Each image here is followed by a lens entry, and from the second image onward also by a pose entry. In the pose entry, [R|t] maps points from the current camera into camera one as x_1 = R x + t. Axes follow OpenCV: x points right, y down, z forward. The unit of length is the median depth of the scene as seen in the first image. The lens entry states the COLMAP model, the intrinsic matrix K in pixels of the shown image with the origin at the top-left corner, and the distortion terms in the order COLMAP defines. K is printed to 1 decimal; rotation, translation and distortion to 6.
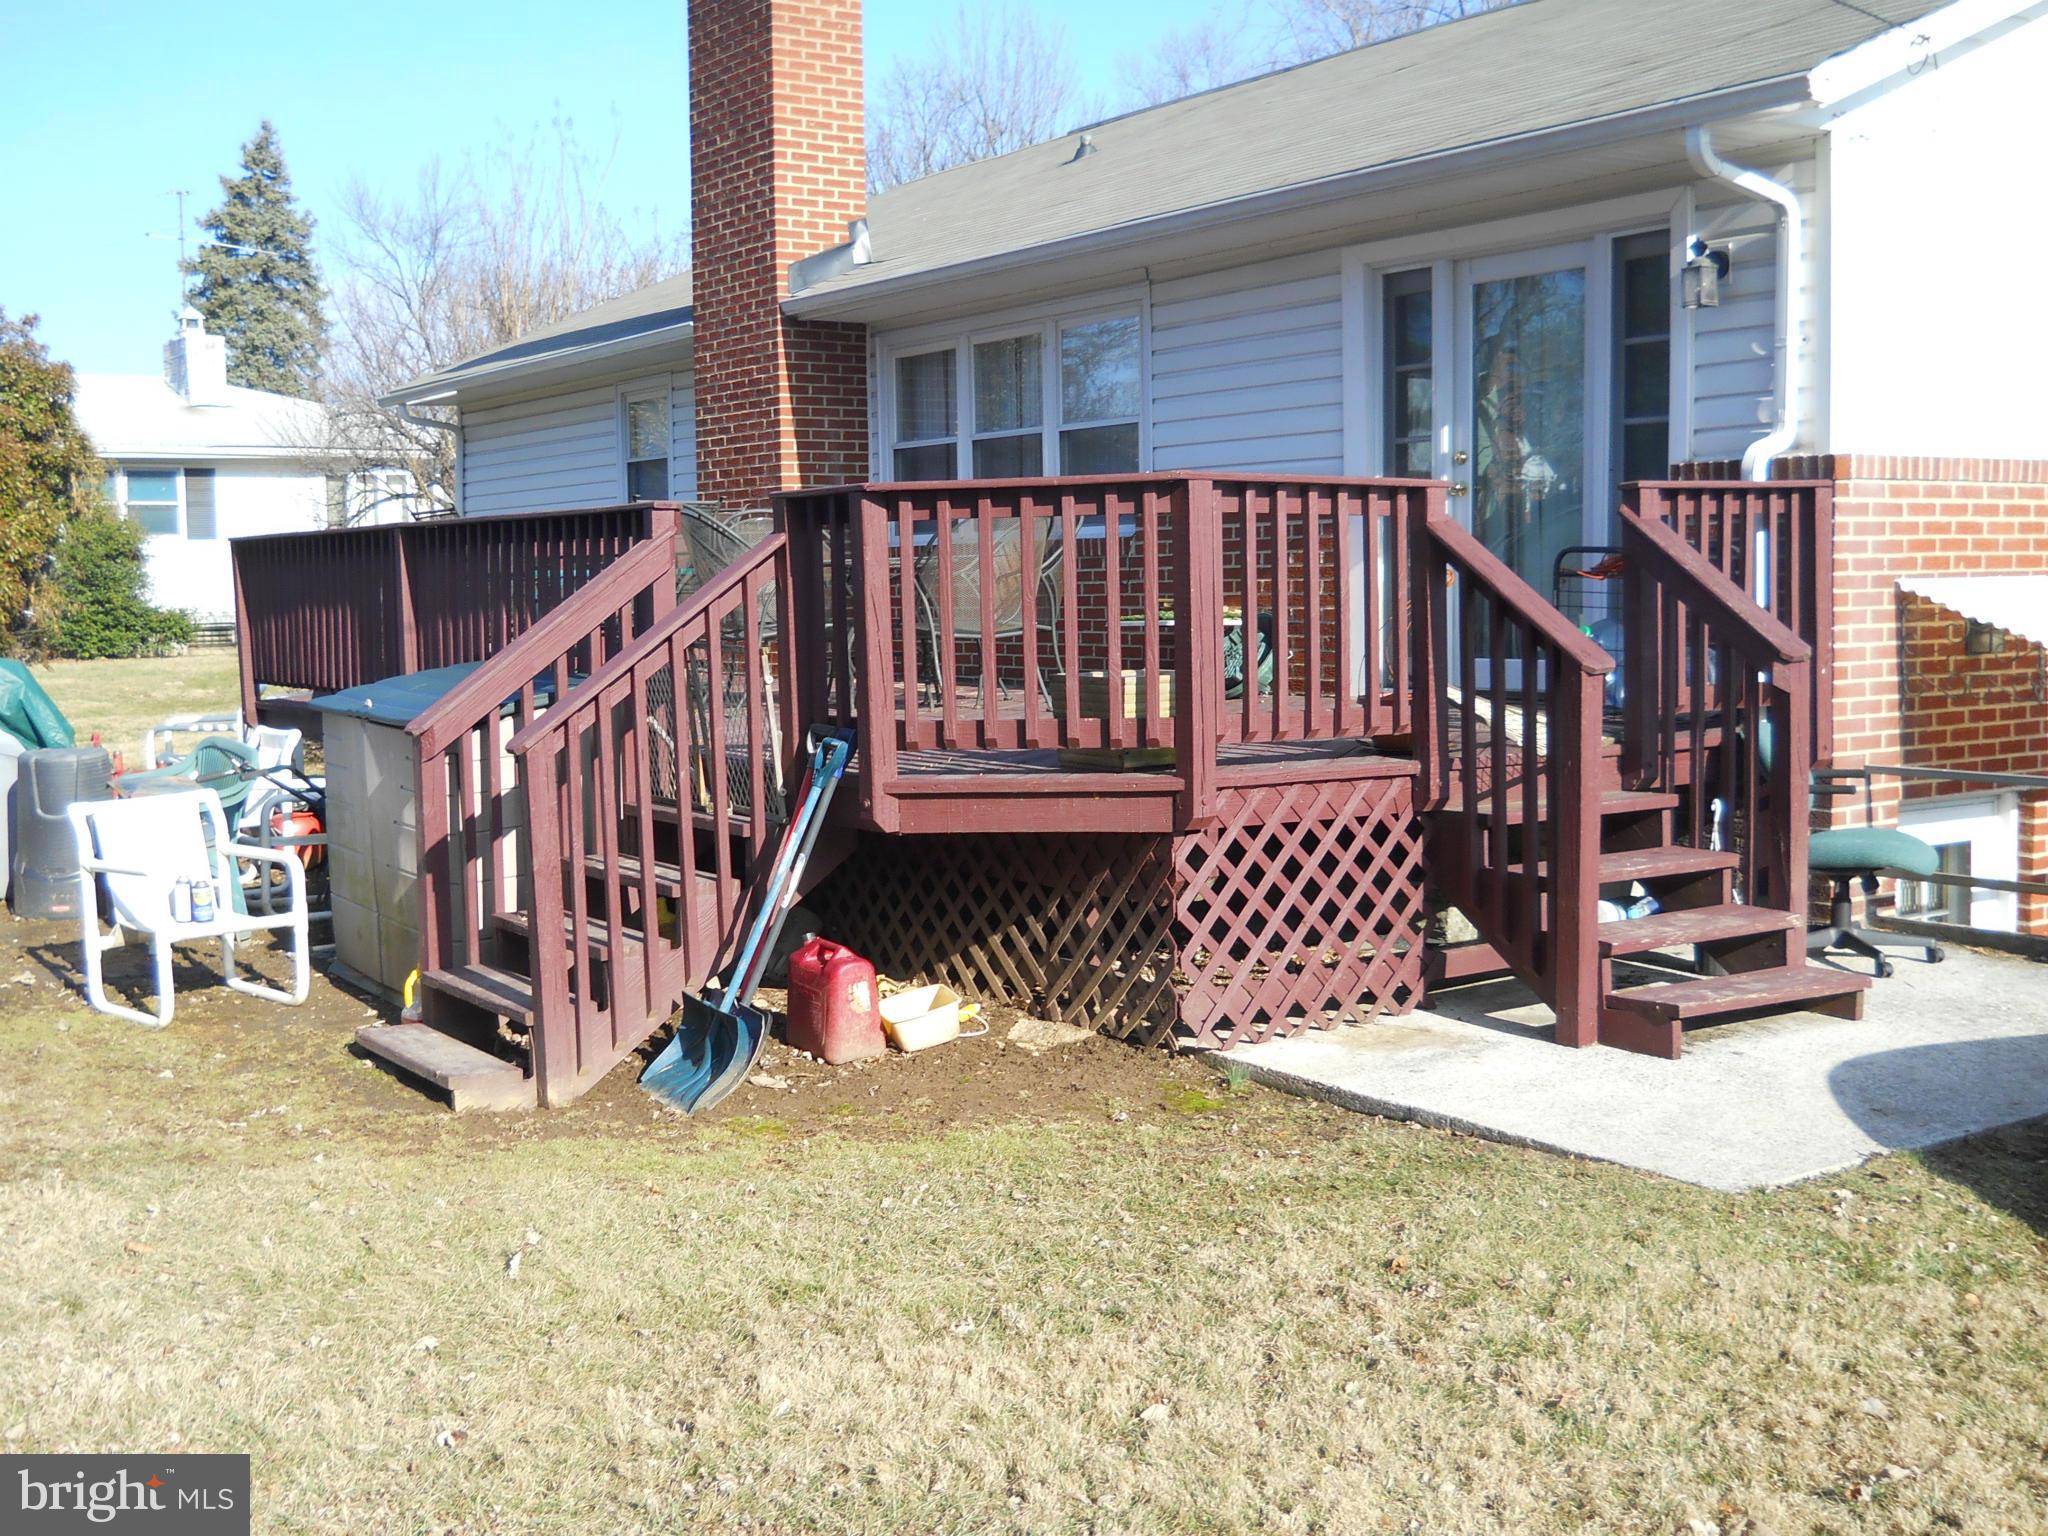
lens RADIAL K [[2292.1, 0, 1025.0], [0, 2292.1, 764.9], [0, 0, 1]] dist [-0.005234, 0.000000]
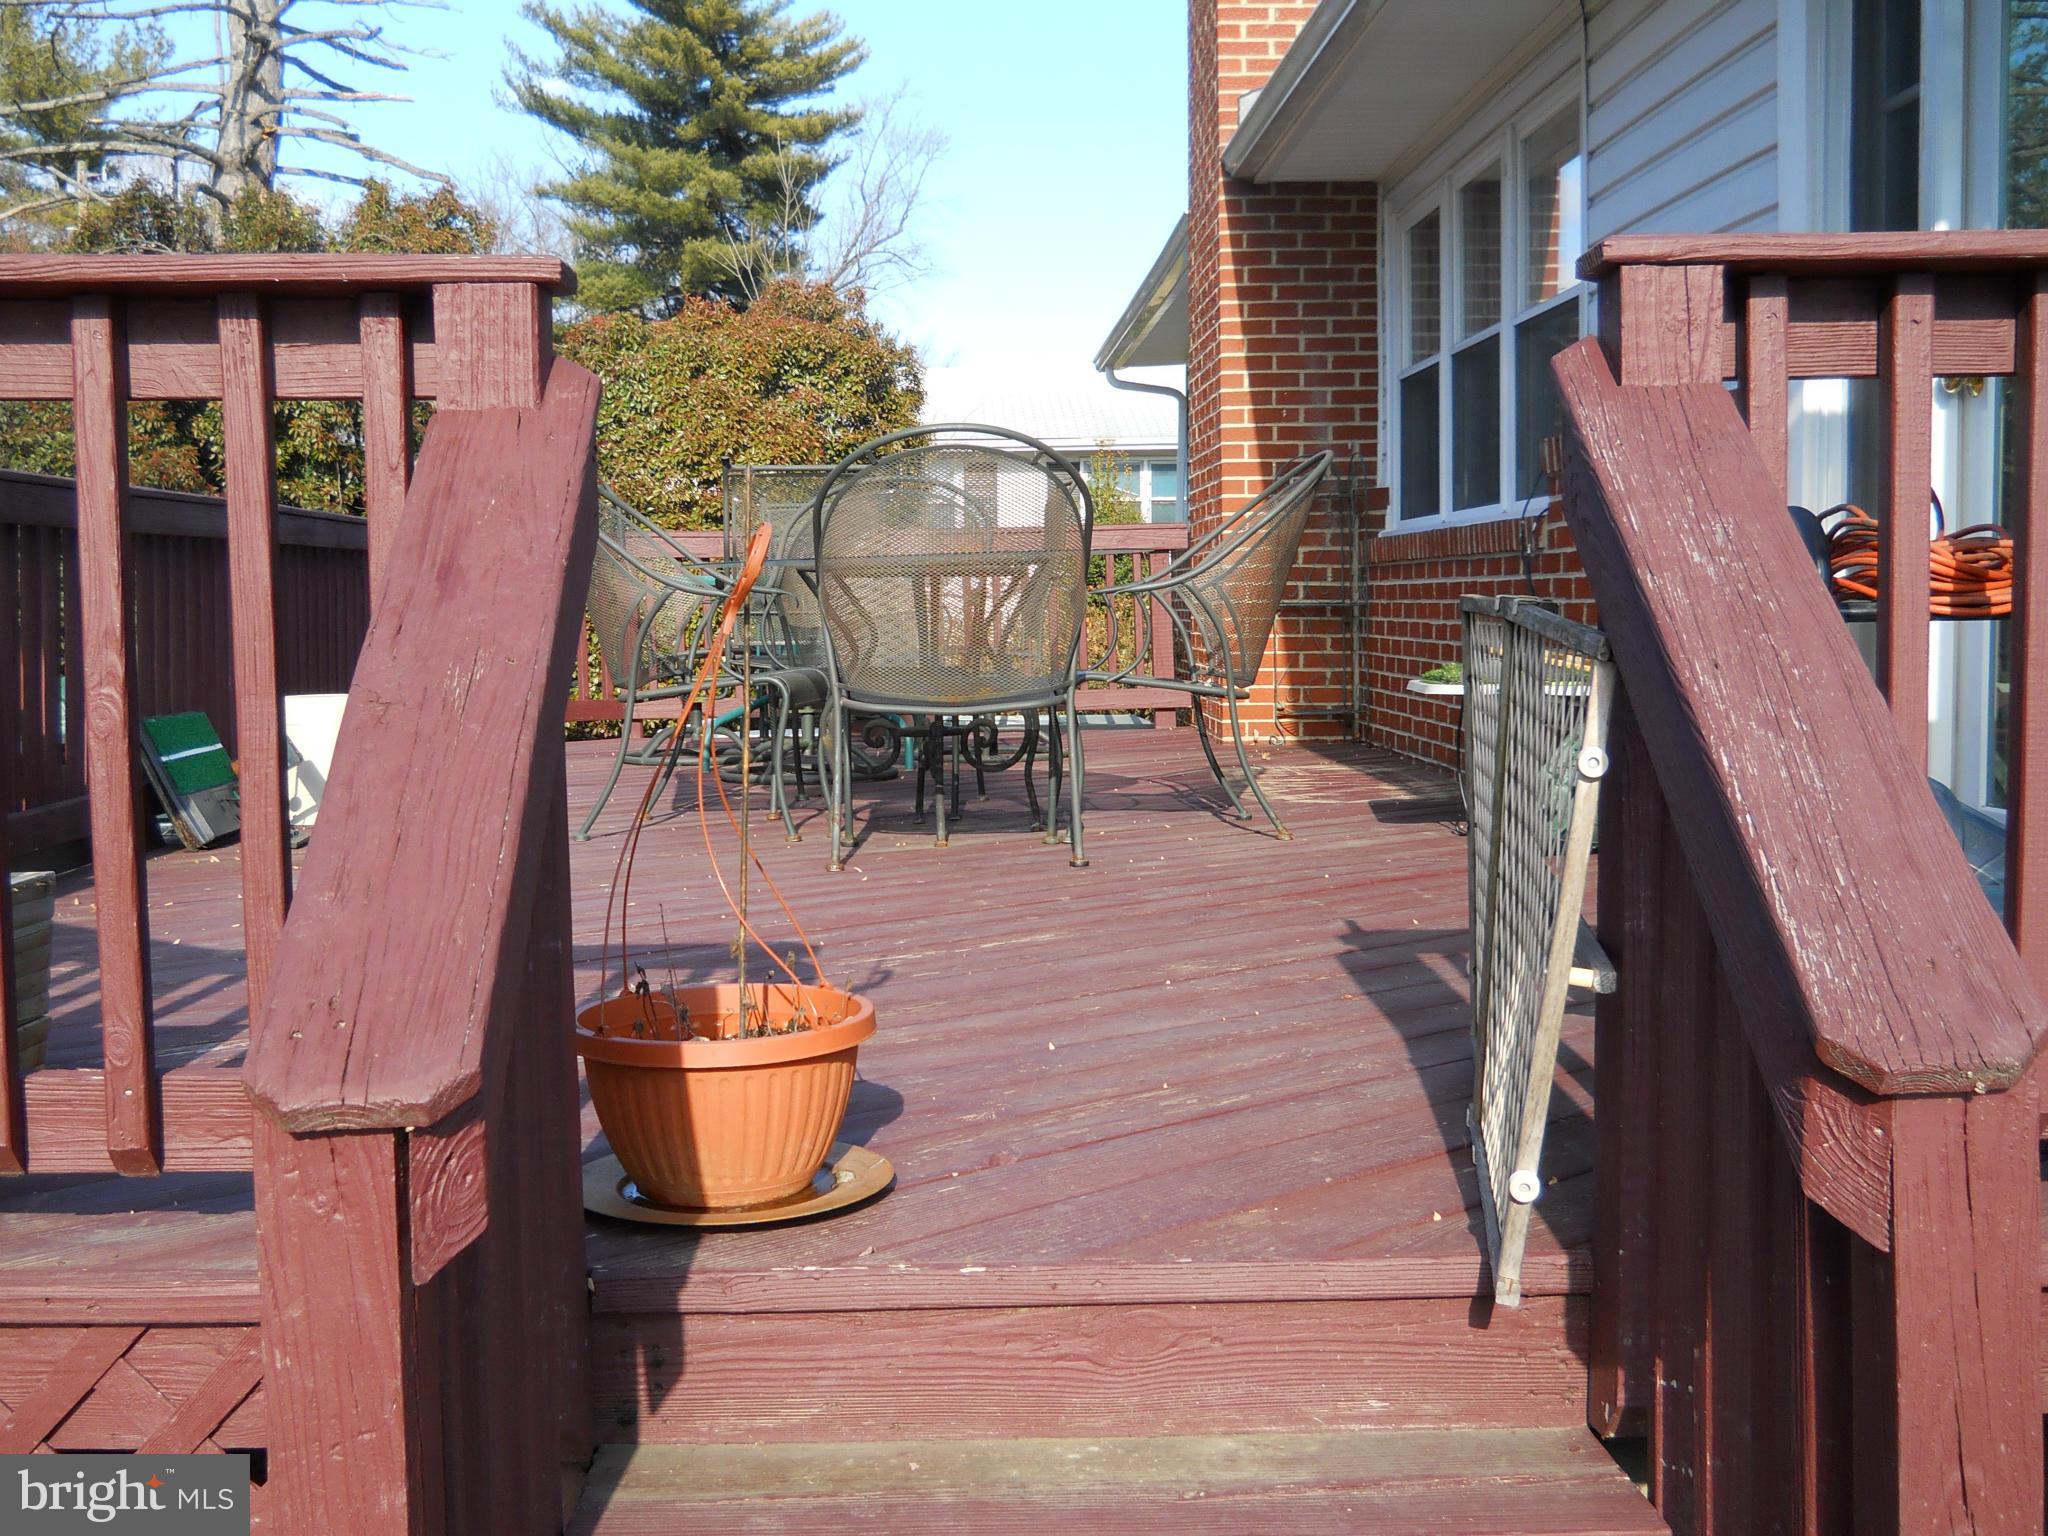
lens RADIAL K [[2292.1, 0, 1019.8], [0, 2292.1, 774.0], [0, 0, 1]] dist [-0.005234, 0.000000]
pose [[0.835291, 0.050634, -0.547471, 0.202153], [-0.048168, 0.998661, 0.018873, -0.038599], [0.547694, 0.010606, 0.836611, 0.429742]]
